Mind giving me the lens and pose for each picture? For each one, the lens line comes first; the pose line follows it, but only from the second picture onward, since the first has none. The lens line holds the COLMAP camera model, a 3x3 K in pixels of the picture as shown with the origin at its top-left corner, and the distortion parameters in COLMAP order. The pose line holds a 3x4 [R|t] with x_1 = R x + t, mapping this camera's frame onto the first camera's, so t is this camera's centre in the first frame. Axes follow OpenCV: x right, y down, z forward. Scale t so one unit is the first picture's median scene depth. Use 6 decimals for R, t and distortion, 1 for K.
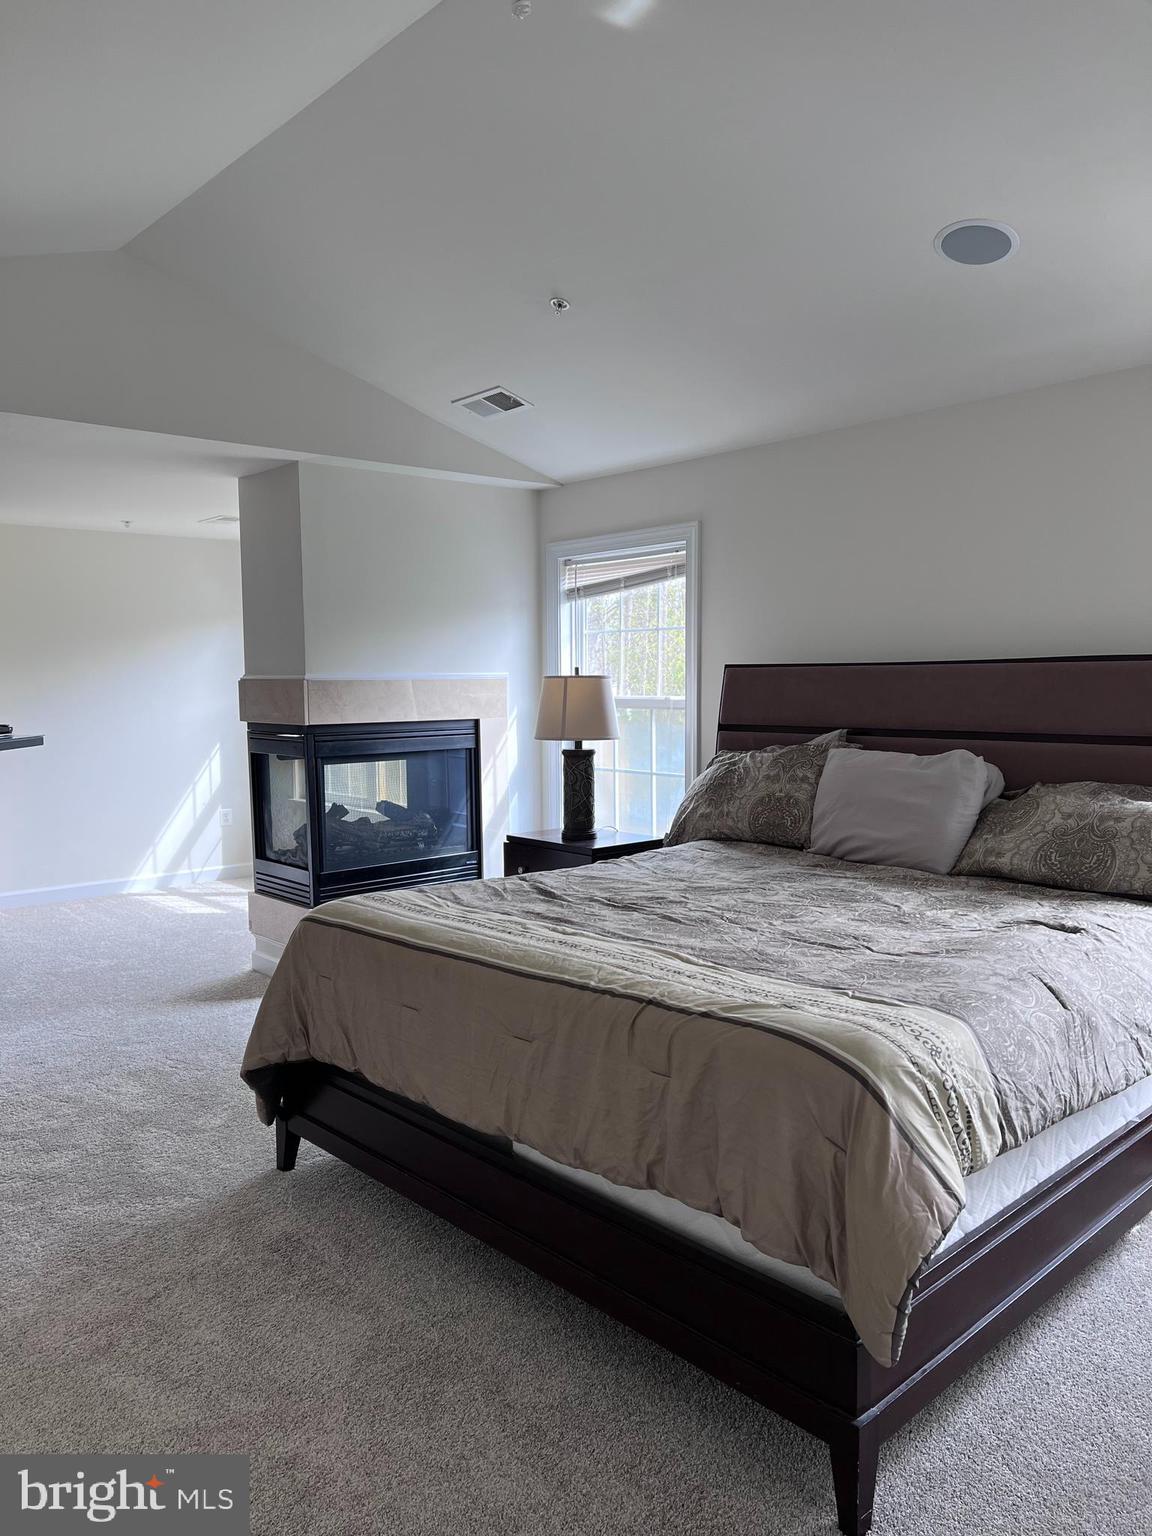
lens RADIAL K [[1154.0, 0, 567.9], [0, 1154.0, 777.0], [0, 0, 1]] dist [0.100105, -0.172065]
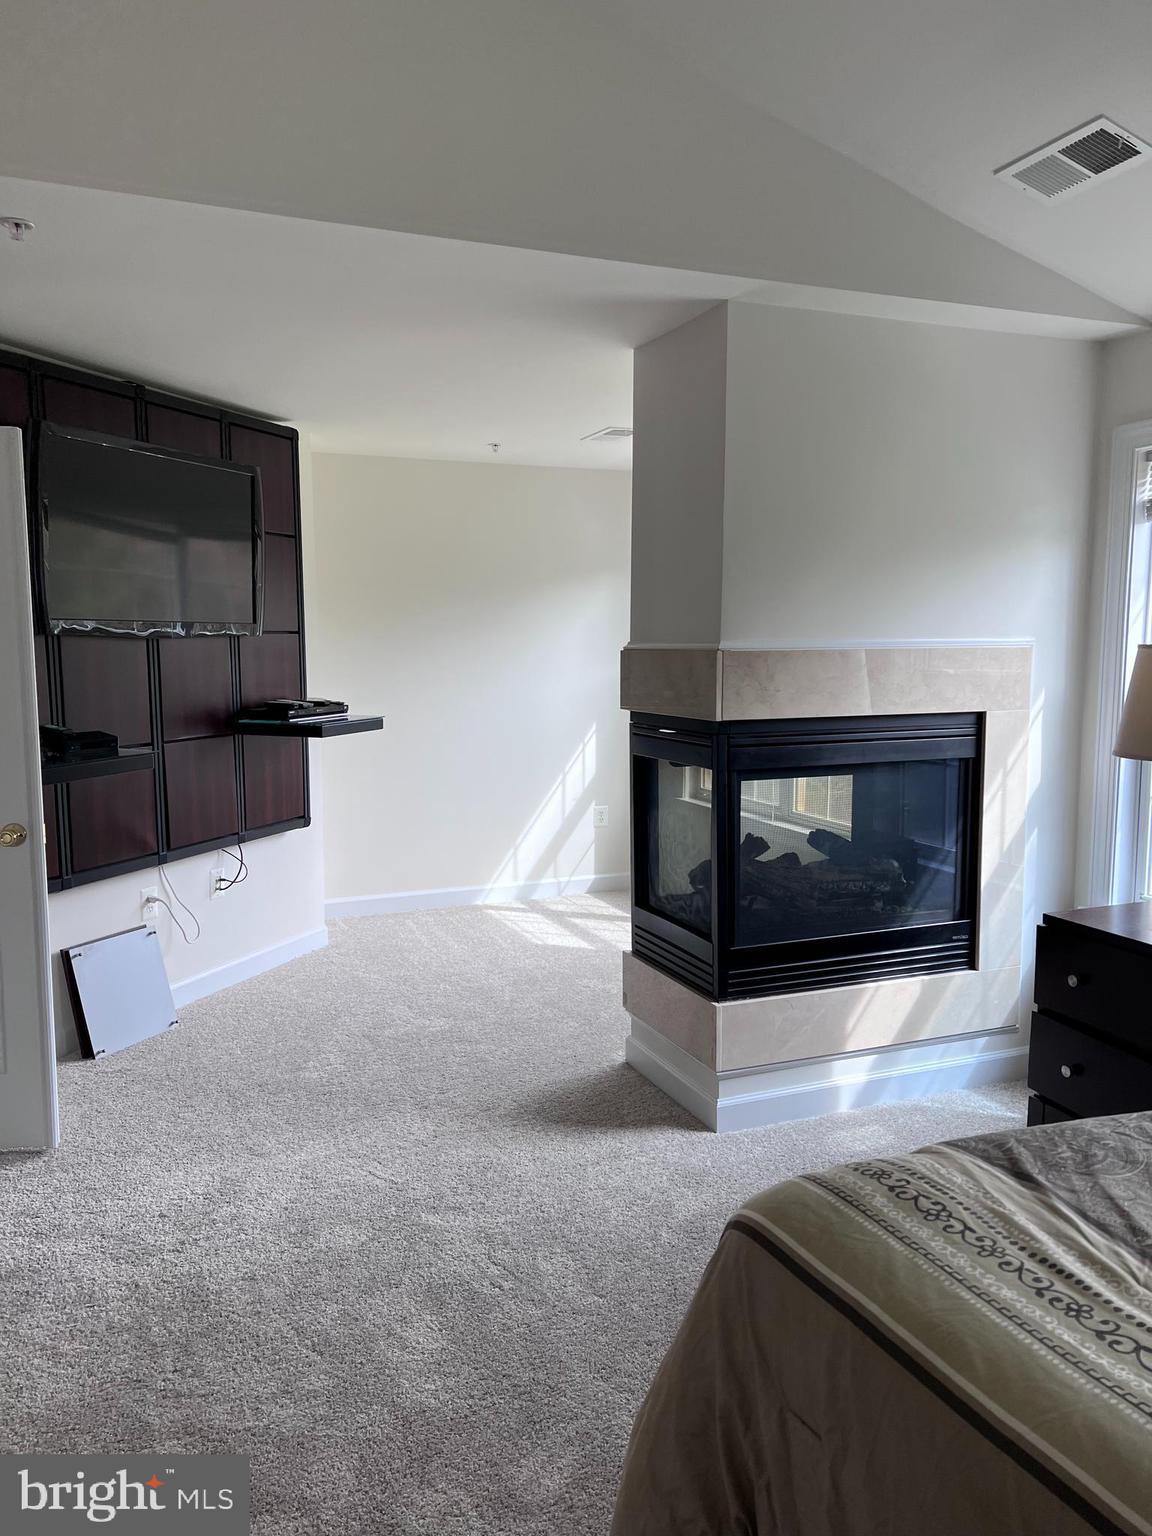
lens RADIAL K [[1154.0, 0, 567.9], [0, 1154.0, 777.0], [0, 0, 1]] dist [0.100105, -0.172065]
pose [[0.948981, 0.045202, -0.312076, -0.092976], [-0.036040, 0.998735, 0.035066, -0.029626], [0.313266, -0.022030, 0.949410, 0.328412]]
